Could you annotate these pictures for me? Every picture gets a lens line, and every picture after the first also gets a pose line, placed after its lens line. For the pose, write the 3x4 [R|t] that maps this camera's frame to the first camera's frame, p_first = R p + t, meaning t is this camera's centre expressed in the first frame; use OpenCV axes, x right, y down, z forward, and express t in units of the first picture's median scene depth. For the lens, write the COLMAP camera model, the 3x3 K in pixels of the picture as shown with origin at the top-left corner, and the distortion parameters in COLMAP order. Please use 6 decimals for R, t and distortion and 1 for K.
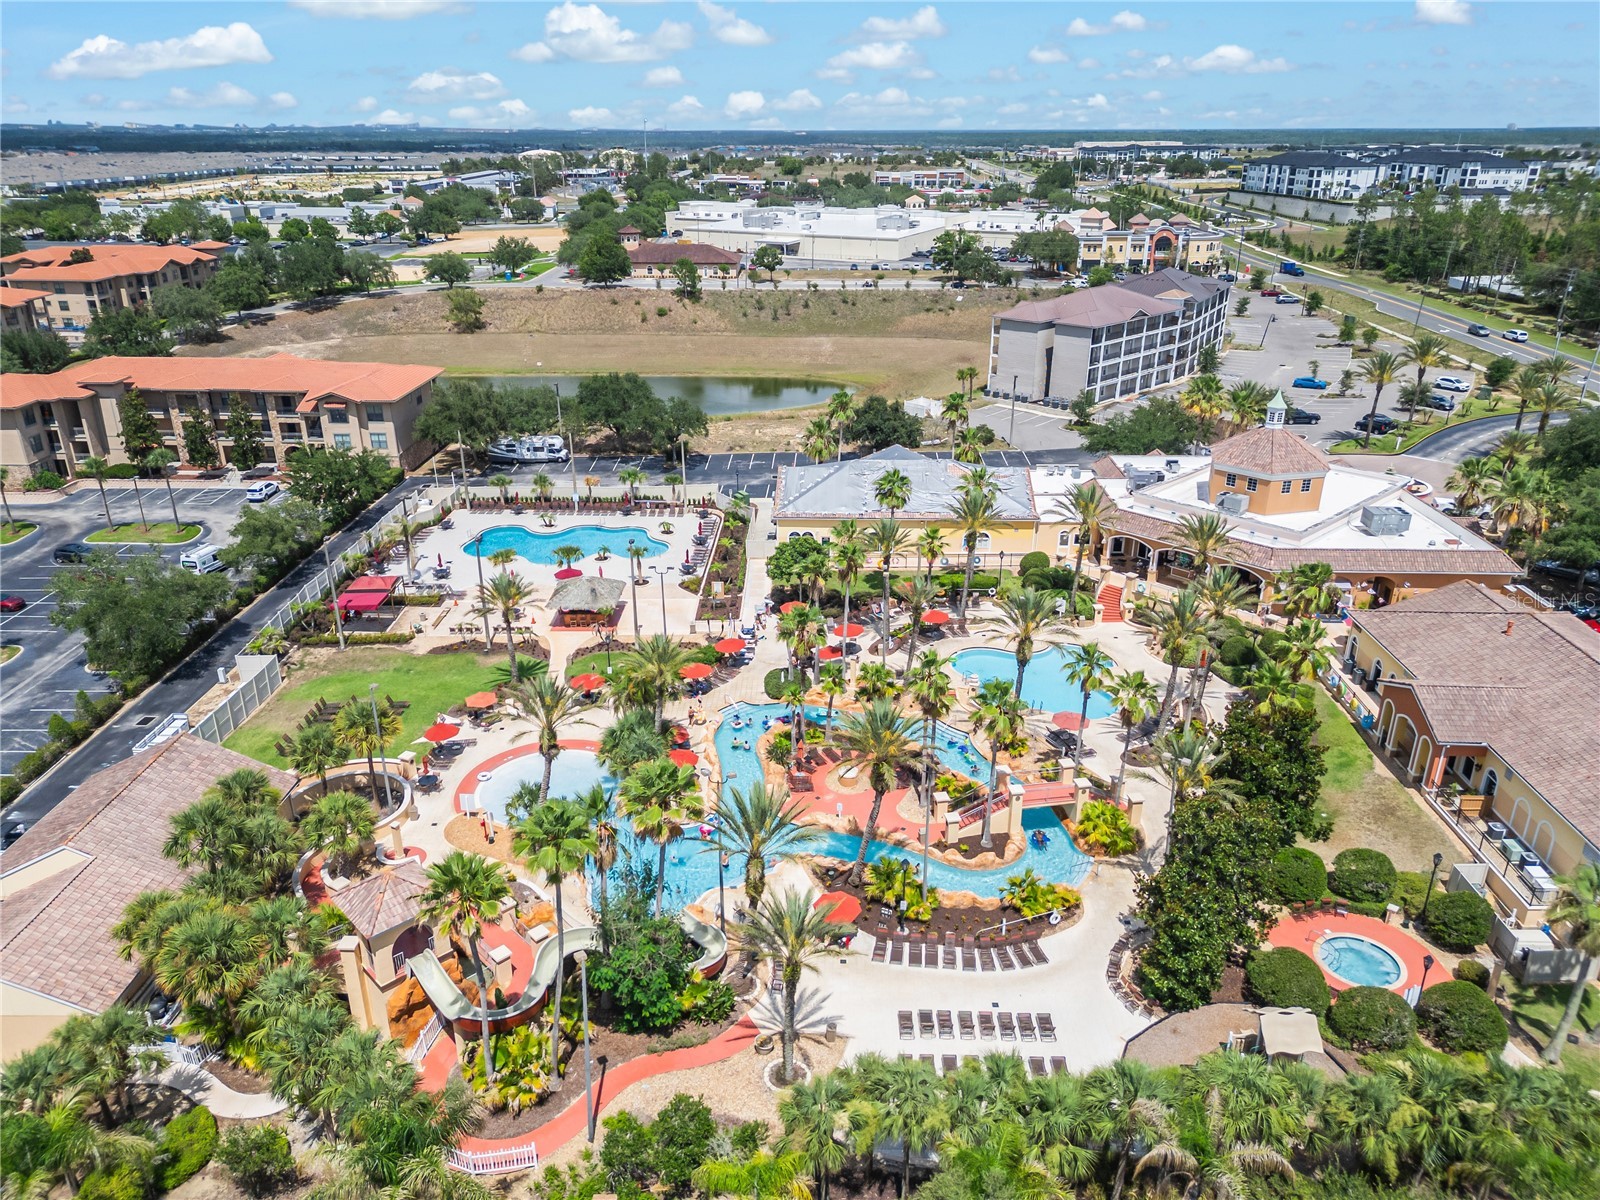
lens RADIAL K [[1130.4, 0, 806.9], [0, 1130.4, 605.6], [0, 0, 1]] dist [0.074842, -0.068514]
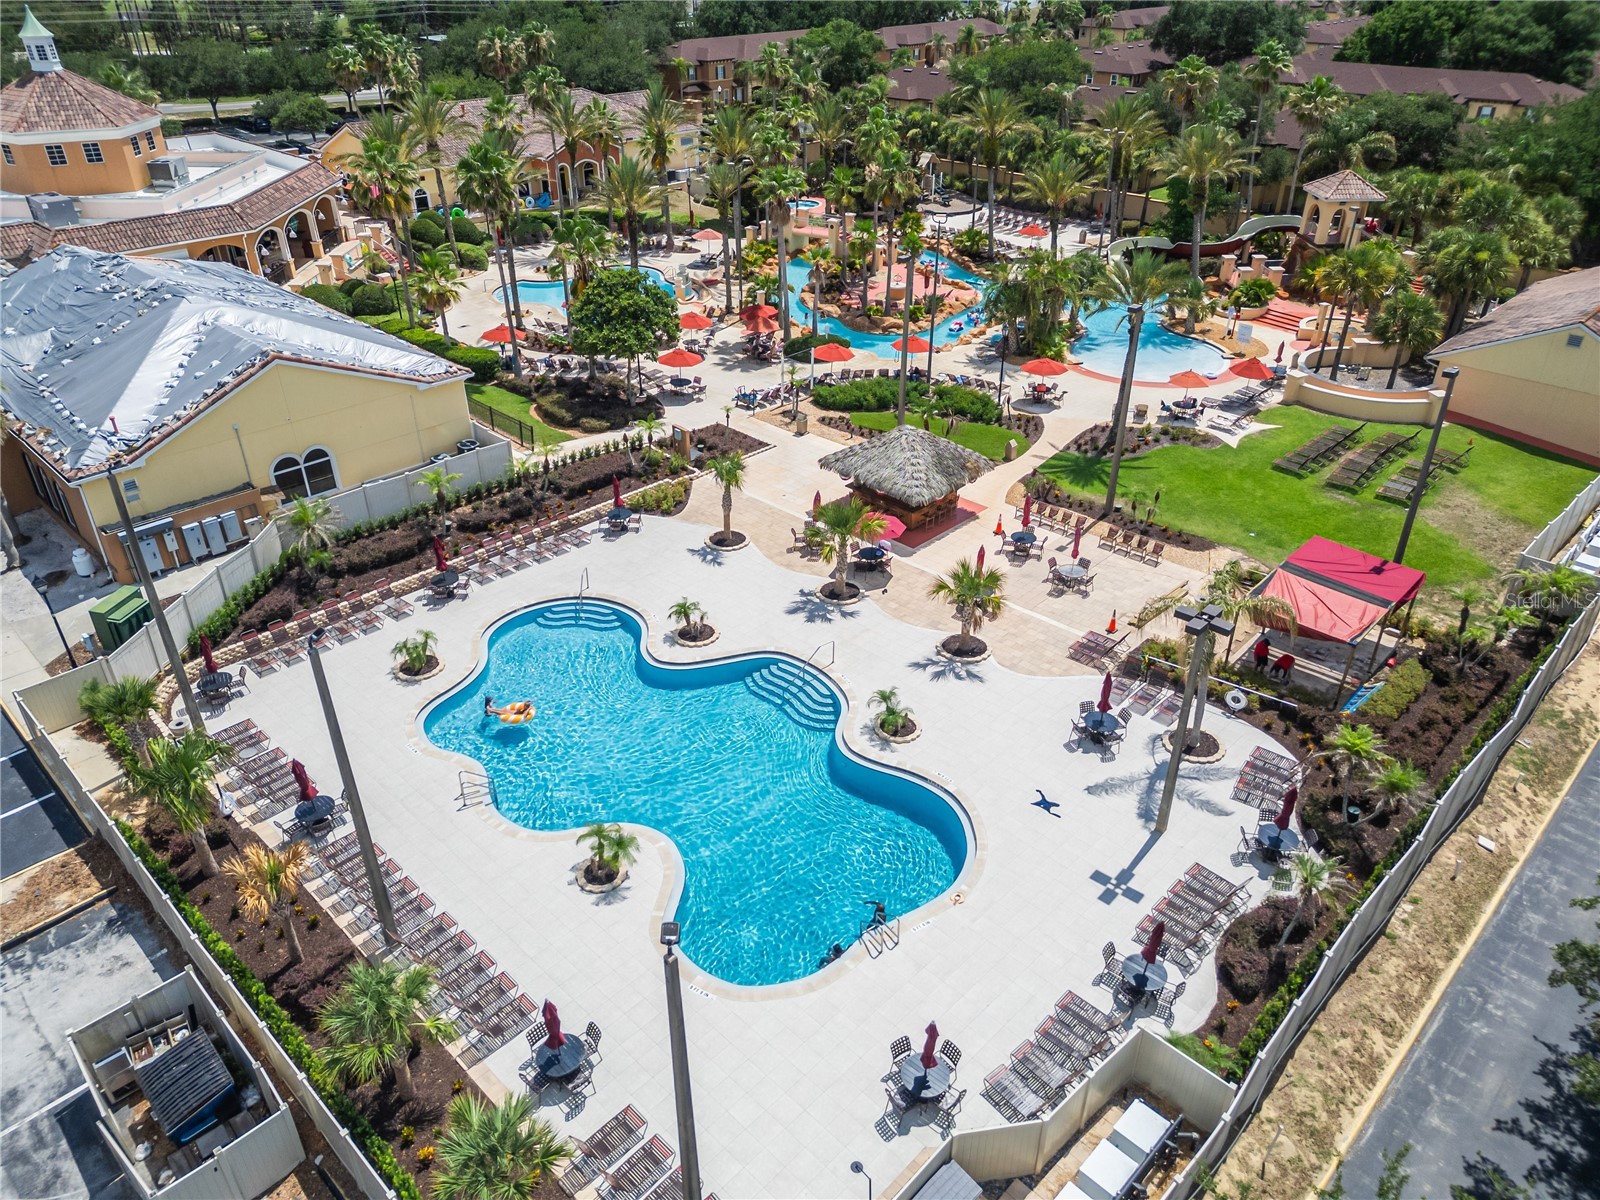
lens RADIAL K [[1130.4, 0, 806.9], [0, 1130.4, 605.6], [0, 0, 1]] dist [0.074842, -0.068514]
pose [[-0.737880, -0.350902, 0.576542, -0.471226], [0.262414, 0.637858, 0.724069, -0.346798], [-0.621829, 0.685569, -0.378581, 1.238796]]
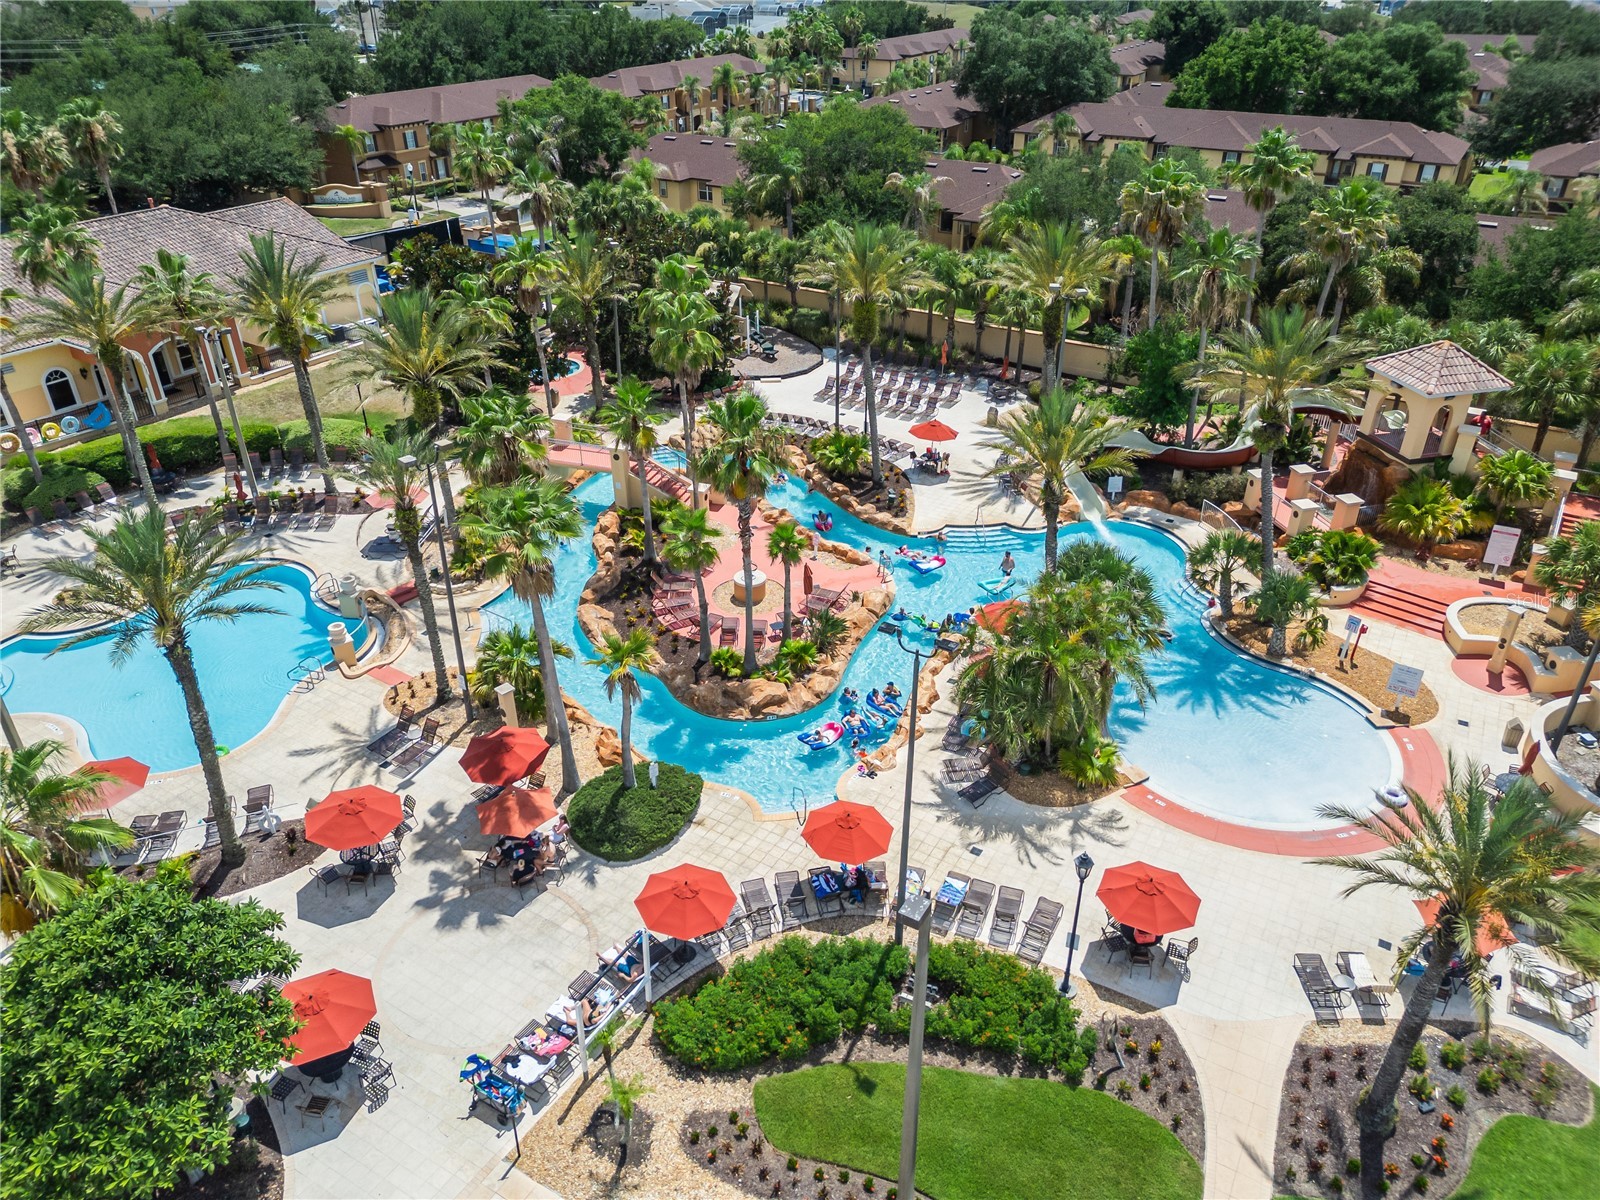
lens RADIAL K [[1130.4, 0, 806.9], [0, 1130.4, 605.6], [0, 0, 1]] dist [0.074842, -0.068514]
pose [[-0.869198, -0.254452, 0.423968, -0.190036], [0.191246, 0.617699, 0.762806, -0.228674], [-0.455982, 0.744112, -0.488240, 0.958558]]
